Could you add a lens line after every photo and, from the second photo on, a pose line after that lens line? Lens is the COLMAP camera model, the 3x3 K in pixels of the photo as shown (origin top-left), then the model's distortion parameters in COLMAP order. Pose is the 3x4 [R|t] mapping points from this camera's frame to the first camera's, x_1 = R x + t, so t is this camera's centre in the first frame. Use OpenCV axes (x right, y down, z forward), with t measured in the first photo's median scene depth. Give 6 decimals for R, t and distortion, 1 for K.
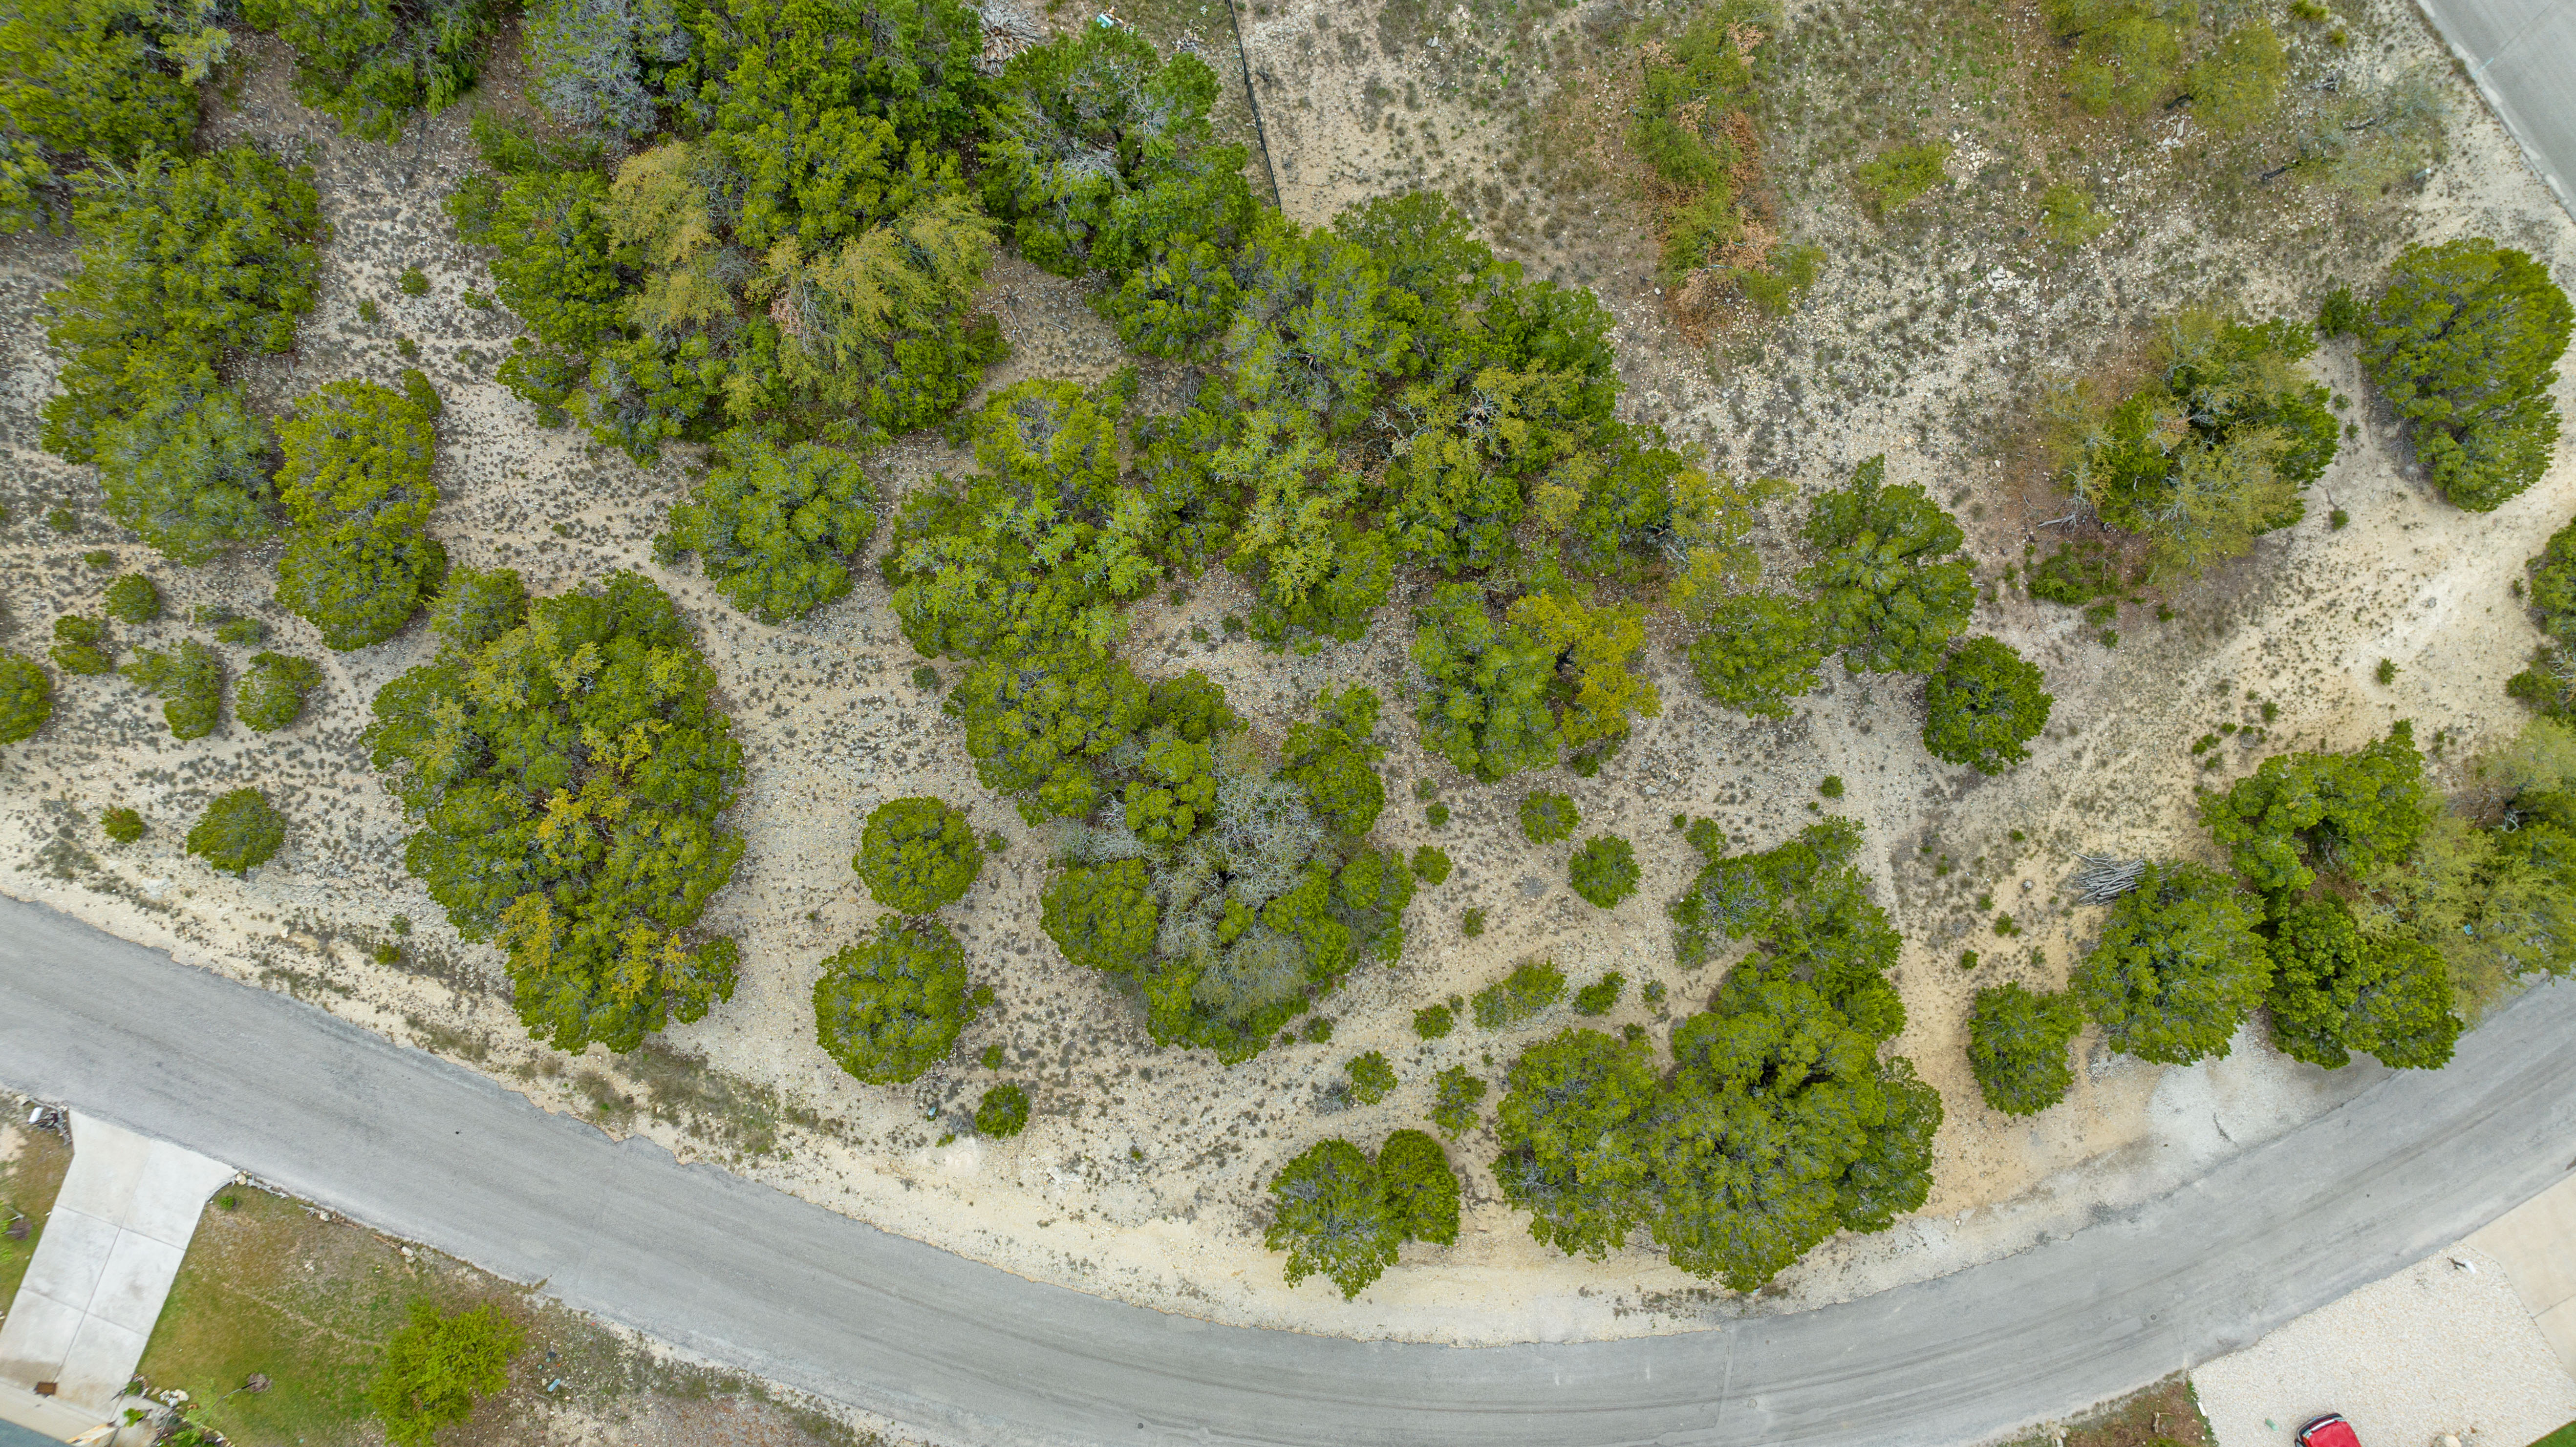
lens RADIAL K [[1815.1, 0, 1288.0], [0, 1815.1, 723.5], [0, 0, 1]] dist [-0.022191, 0.000854]
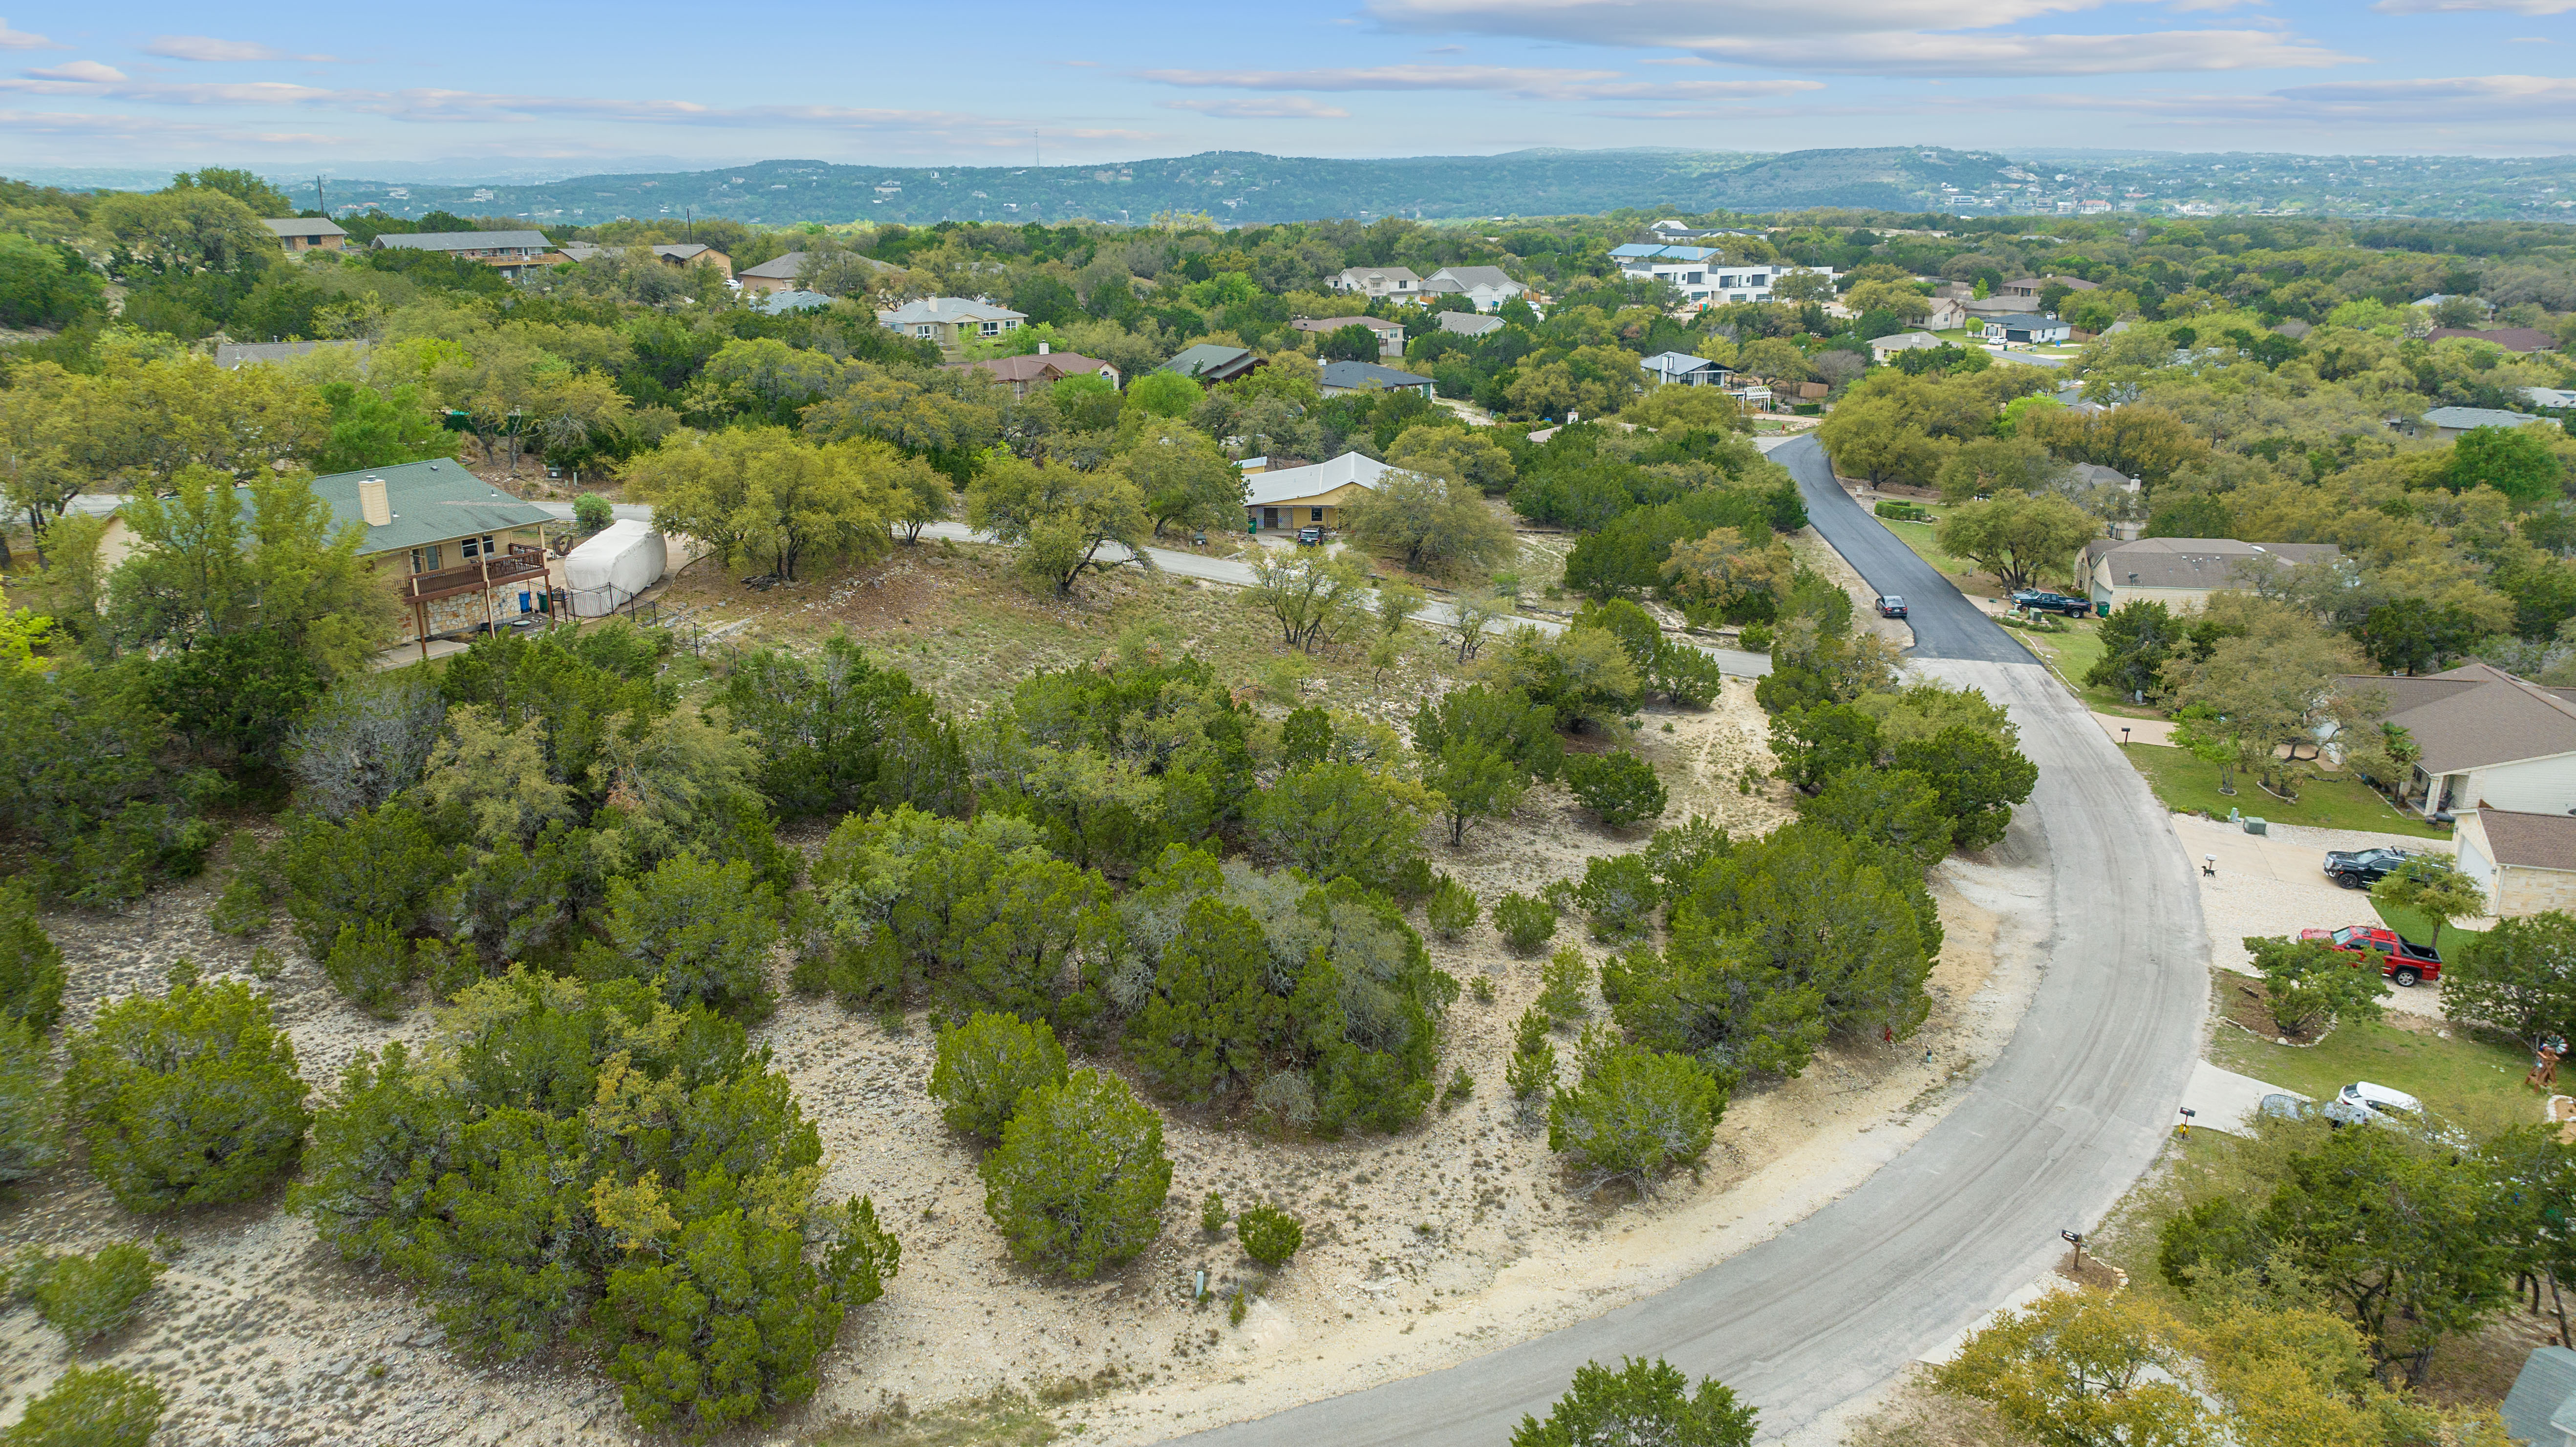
lens RADIAL K [[1807.7, 0, 1288.0], [0, 1807.7, 723.5], [0, 0, 1]] dist [-0.016508, -0.002938]
pose [[0.730744, -0.204172, 0.651404, -0.611992], [0.680189, 0.298755, -0.669394, 0.673086], [-0.057939, 0.932234, 0.357189, 0.500001]]
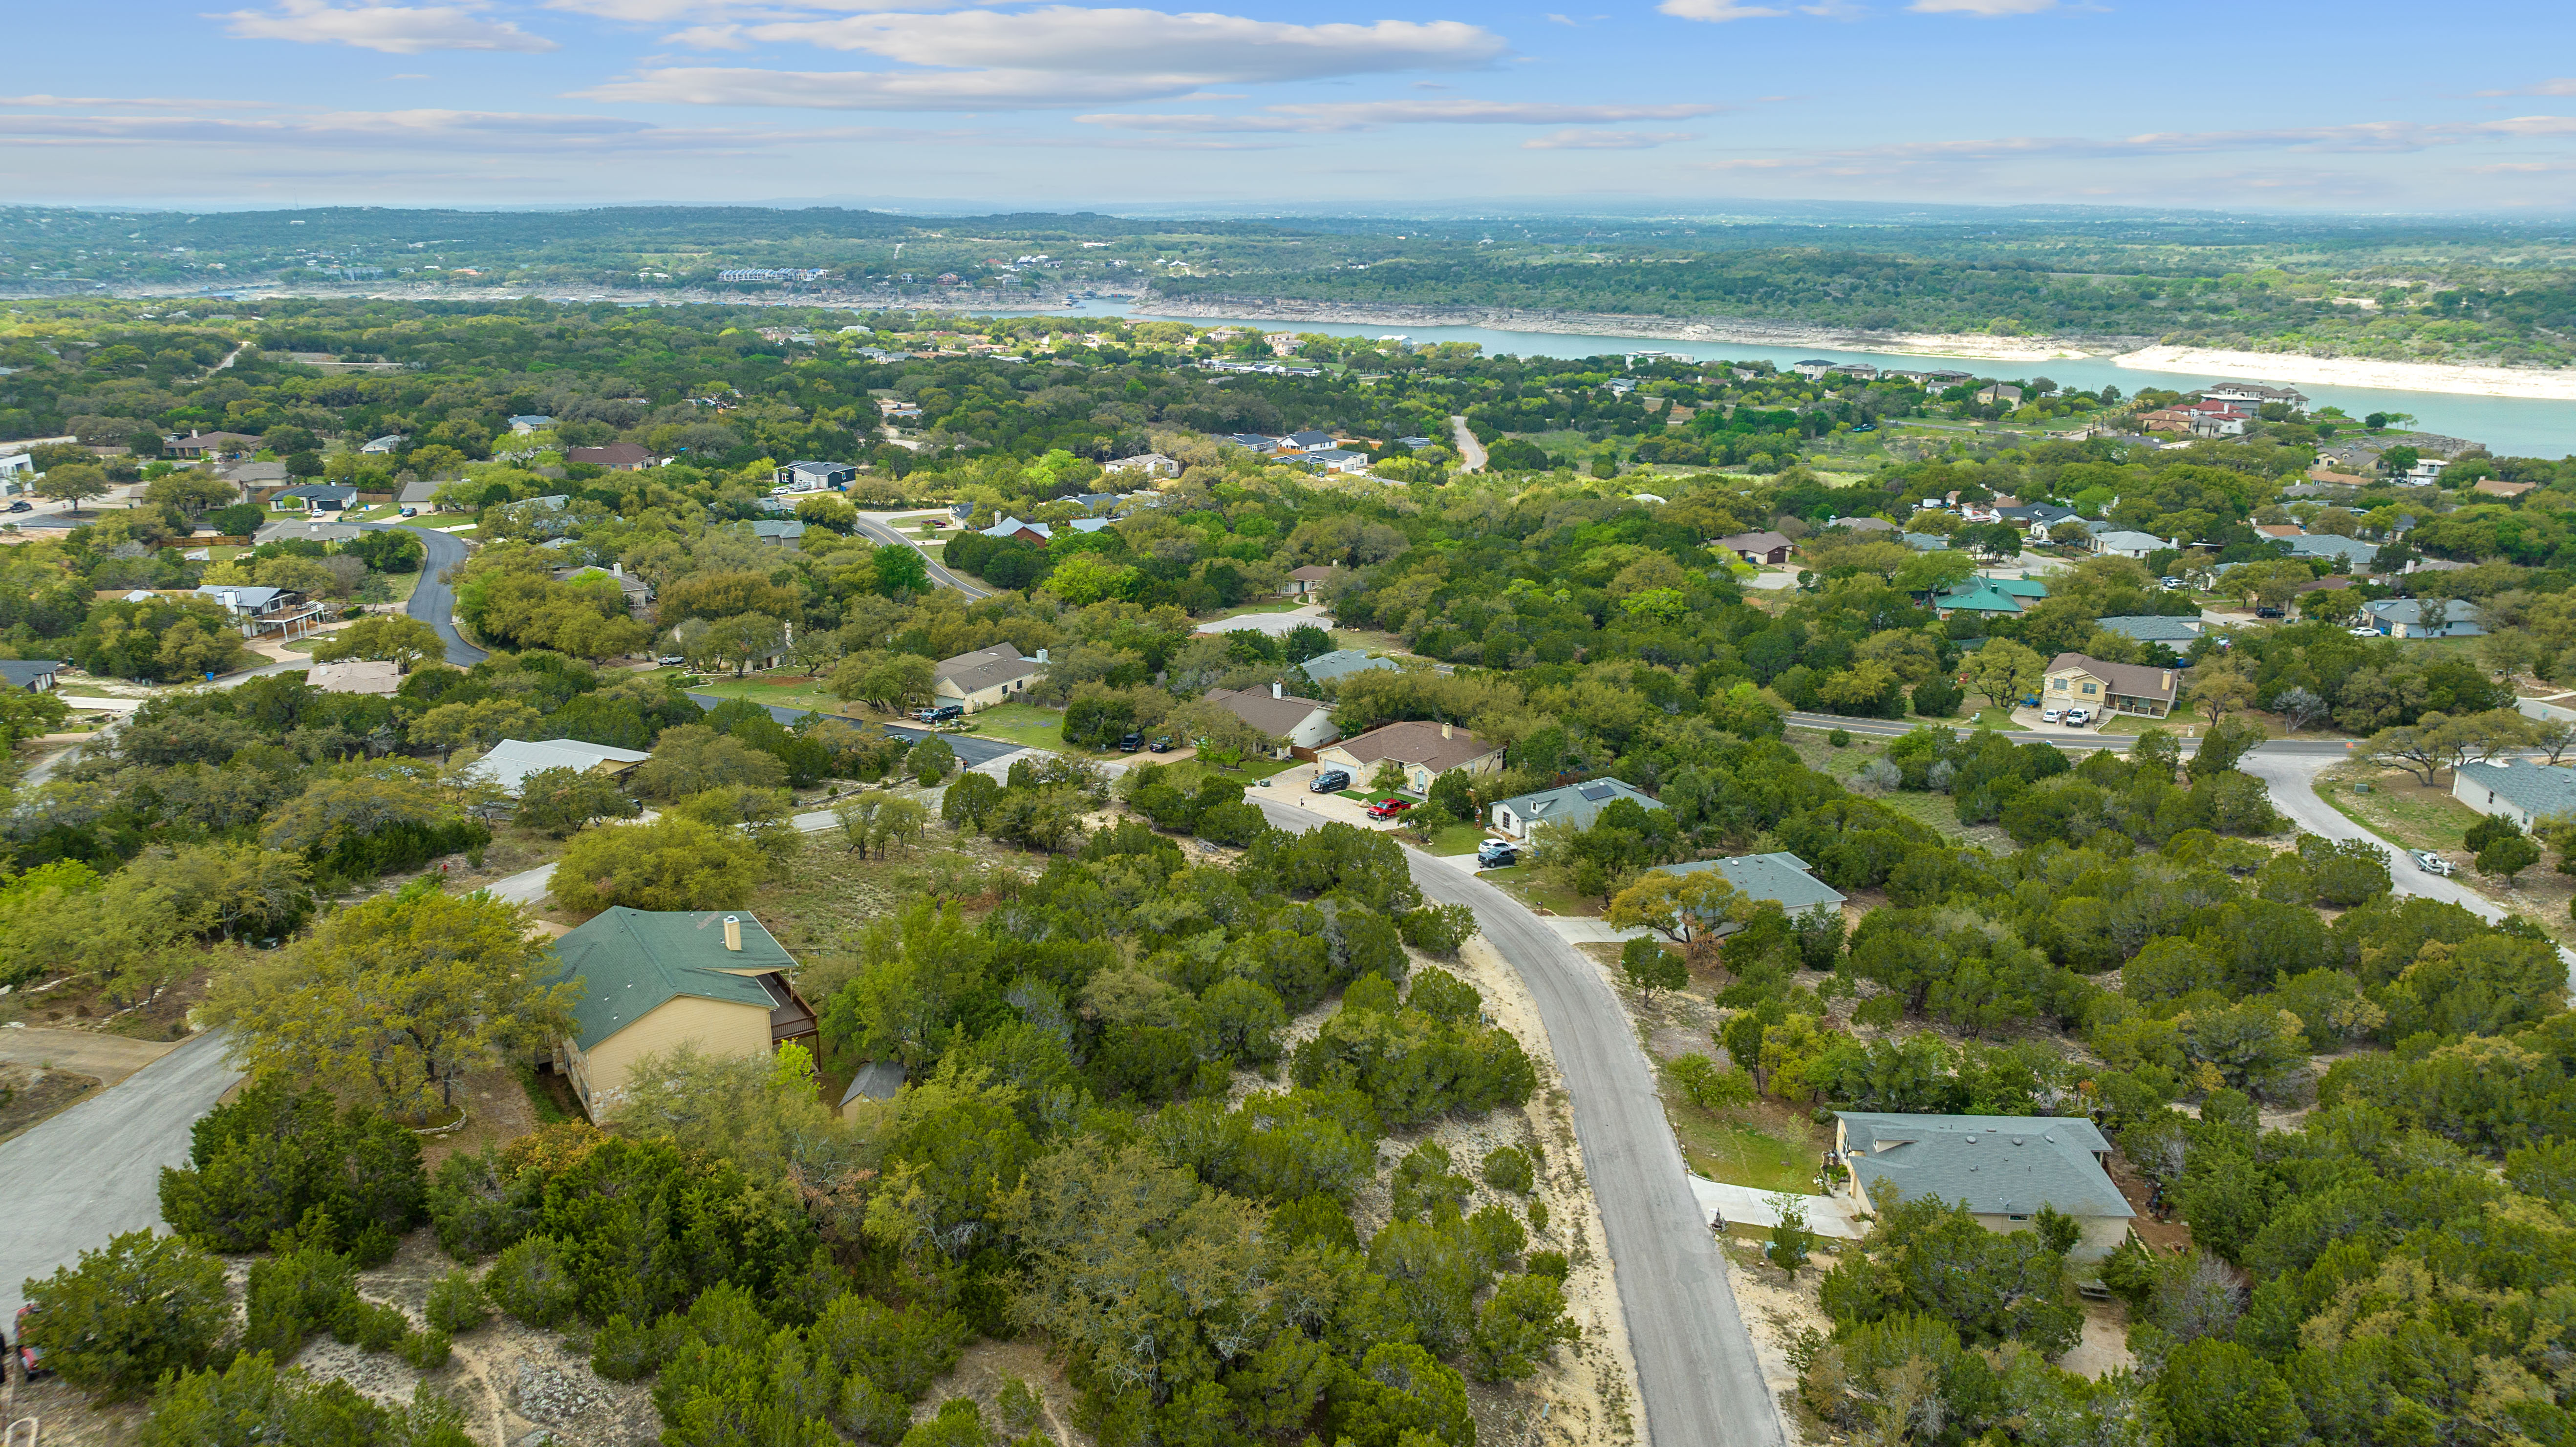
lens RADIAL K [[1807.7, 0, 1288.0], [0, 1807.7, 723.5], [0, 0, 1]] dist [-0.016508, -0.002938]
pose [[-0.333709, -0.263309, 0.905156, -1.885291], [0.938833, -0.006215, 0.344317, -0.697423], [-0.085036, 0.964692, 0.249277, 0.174434]]
